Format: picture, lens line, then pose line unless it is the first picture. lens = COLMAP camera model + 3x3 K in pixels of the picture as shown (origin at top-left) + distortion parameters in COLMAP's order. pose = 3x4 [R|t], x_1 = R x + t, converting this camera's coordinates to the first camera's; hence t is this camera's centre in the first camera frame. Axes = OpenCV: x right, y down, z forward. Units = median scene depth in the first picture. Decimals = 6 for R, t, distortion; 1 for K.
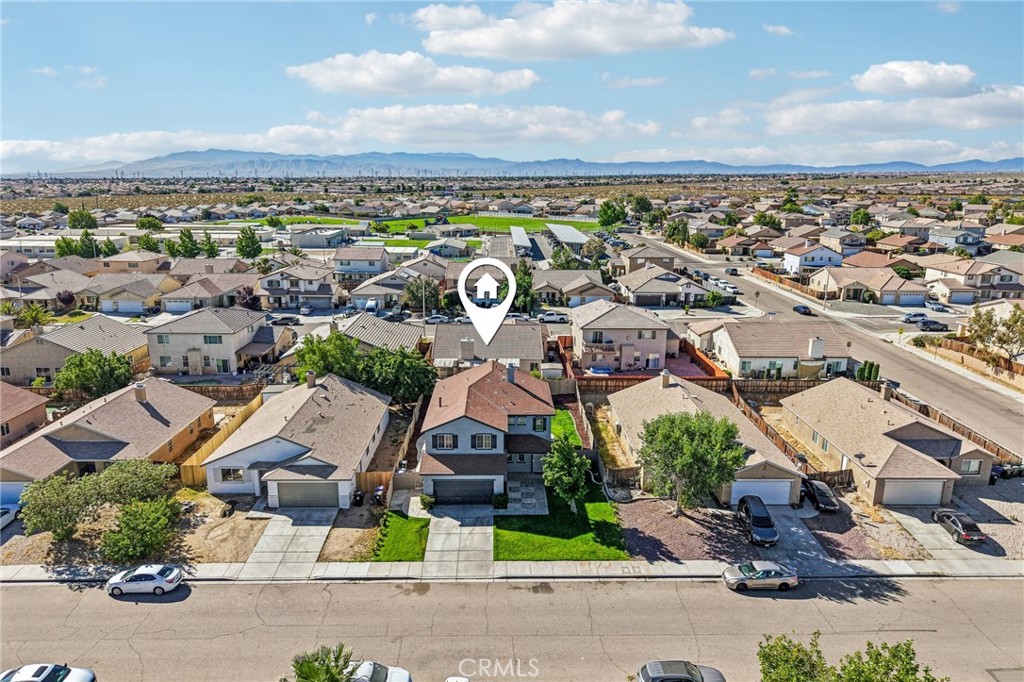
lens RADIAL K [[687.5, 0, 497.7], [0, 687.5, 285.7], [0, 0, 1]] dist [0.007287, 0.003641]
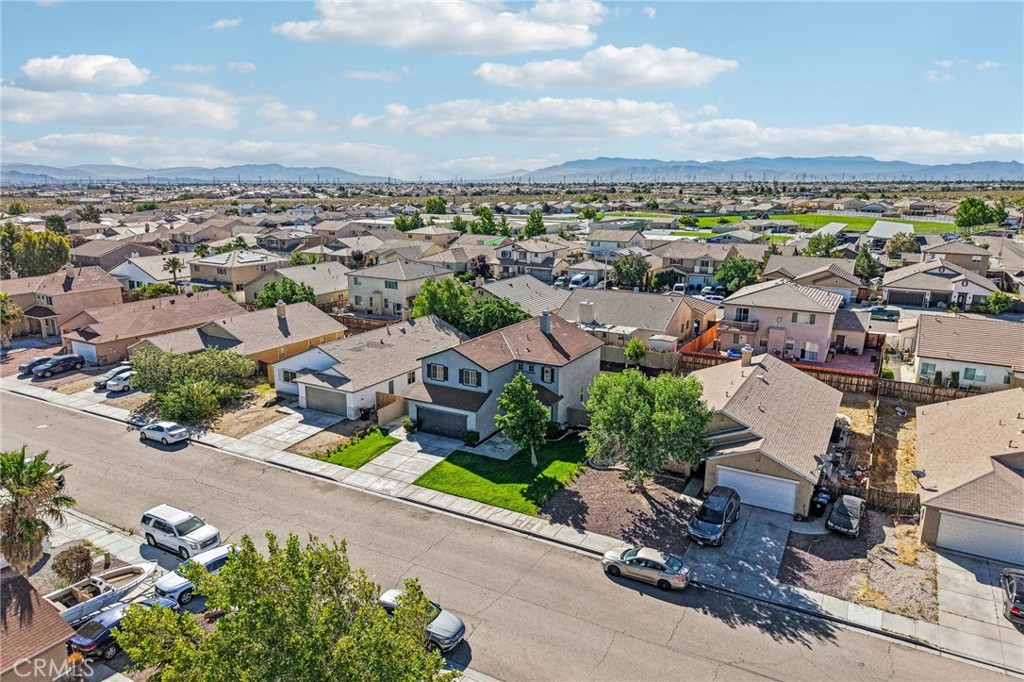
lens RADIAL K [[678.8, 0, 512.0], [0, 678.8, 341.0], [0, 0, 1]] dist [0.030224, -0.006731]
pose [[0.871017, 0.116770, -0.477173, 0.490542], [-0.083489, 0.992395, 0.090452, 0.086593], [0.484106, -0.038946, 0.874142, 0.202907]]
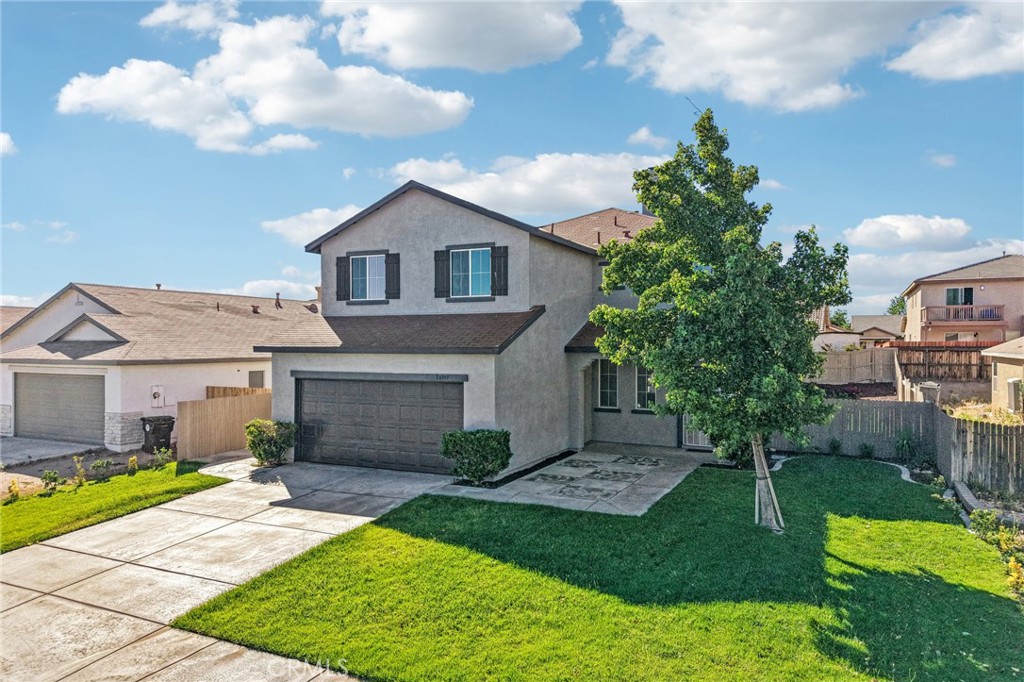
lens RADIAL K [[720.9, 0, 512.0], [0, 720.9, 341.0], [0, 0, 1]] dist [0.039477, -0.000654]
pose [[0.891251, -0.001754, -0.453507, 0.141143], [-0.074446, 0.985862, -0.150115, 0.308789], [0.447358, 0.167552, 0.878520, 0.754813]]
